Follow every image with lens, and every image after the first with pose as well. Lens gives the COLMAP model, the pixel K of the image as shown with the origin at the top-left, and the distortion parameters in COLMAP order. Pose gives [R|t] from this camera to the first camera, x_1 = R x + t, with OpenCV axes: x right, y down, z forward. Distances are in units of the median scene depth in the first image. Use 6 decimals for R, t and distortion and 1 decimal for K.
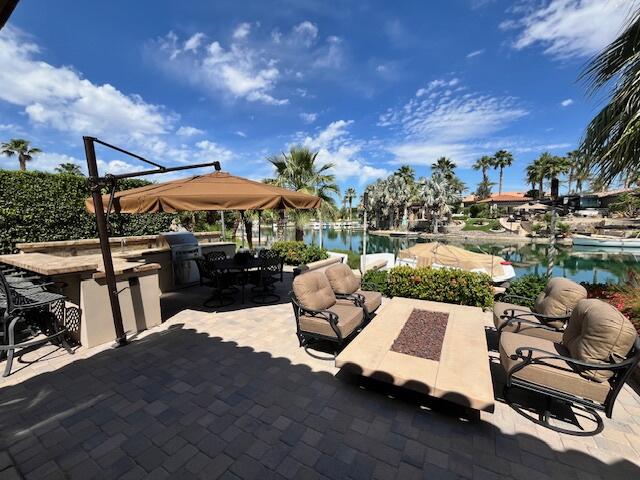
lens RADIAL K [[259.1, 0, 319.0], [0, 259.1, 241.4], [0, 0, 1]] dist [-0.004716, -0.000267]
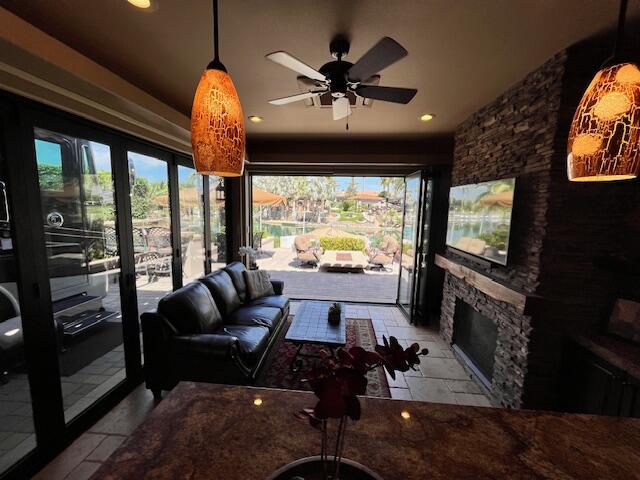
lens RADIAL K [[259.1, 0, 319.3], [0, 259.1, 242.7], [0, 0, 1]] dist [-0.004716, -0.000267]
pose [[0.901187, -0.020610, 0.432941, -0.068209], [0.001998, 0.999056, 0.043400, 0.006760], [-0.433426, -0.038246, 0.900377, -0.088869]]
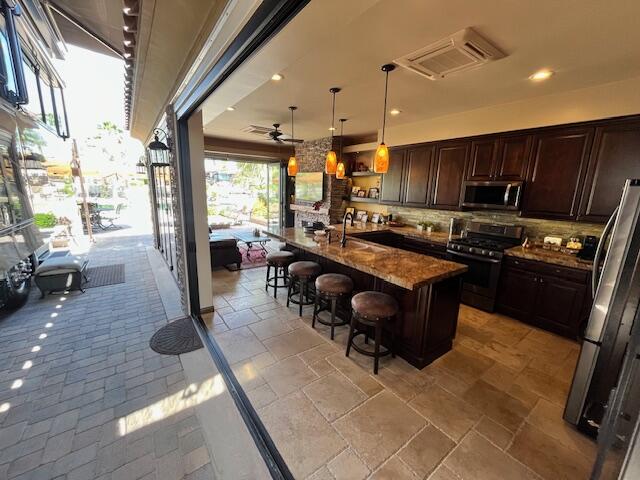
lens RADIAL K [[259.1, 0, 318.6], [0, 259.1, 240.4], [0, 0, 1]] dist [-0.004716, -0.000267]
pose [[0.397512, -0.153152, 0.904726, -0.154185], [0.042511, 0.987988, 0.148569, 0.013134], [-0.916612, -0.020597, 0.399247, -0.118527]]
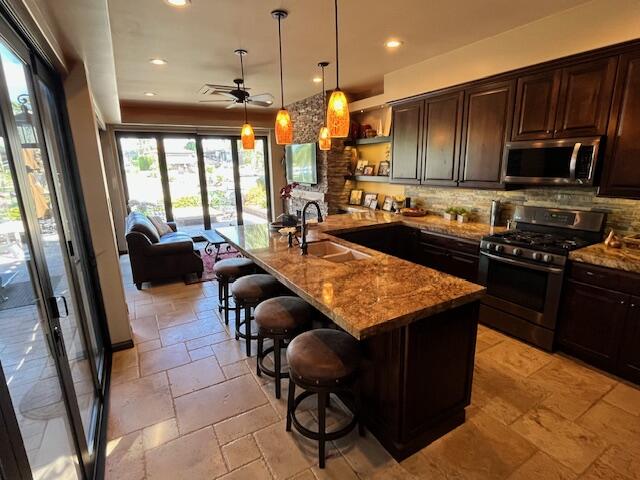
lens RADIAL K [[324.2, 0, 318.1], [0, 324.2, 240.2], [0, 0, 1]] dist [-0.013604, 0.003711]
pose [[0.493788, -0.192090, 0.848101, -0.133925], [0.090357, 0.981351, 0.169662, 0.013590], [-0.864875, -0.007145, 0.501936, -0.128826]]
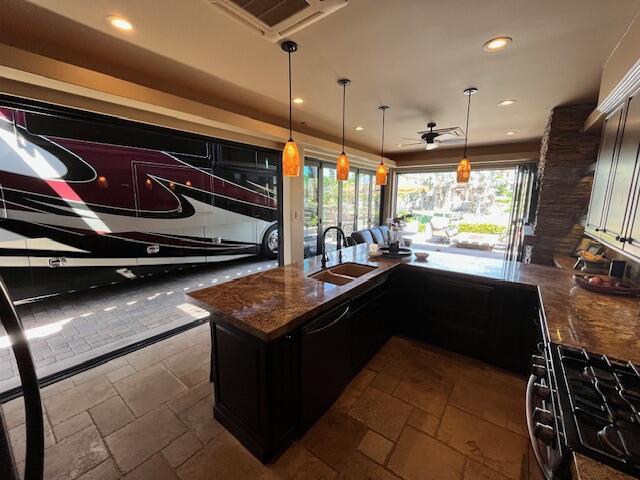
lens RADIAL K [[259.1, 0, 320.0], [0, 259.1, 240.7], [0, 0, 1]] dist [-0.004716, -0.000267]
pose [[0.992436, 0.044762, -0.114315, -0.075963], [-0.035628, 0.996099, 0.080731, 0.015098], [0.117482, -0.076048, 0.990159, -0.157560]]
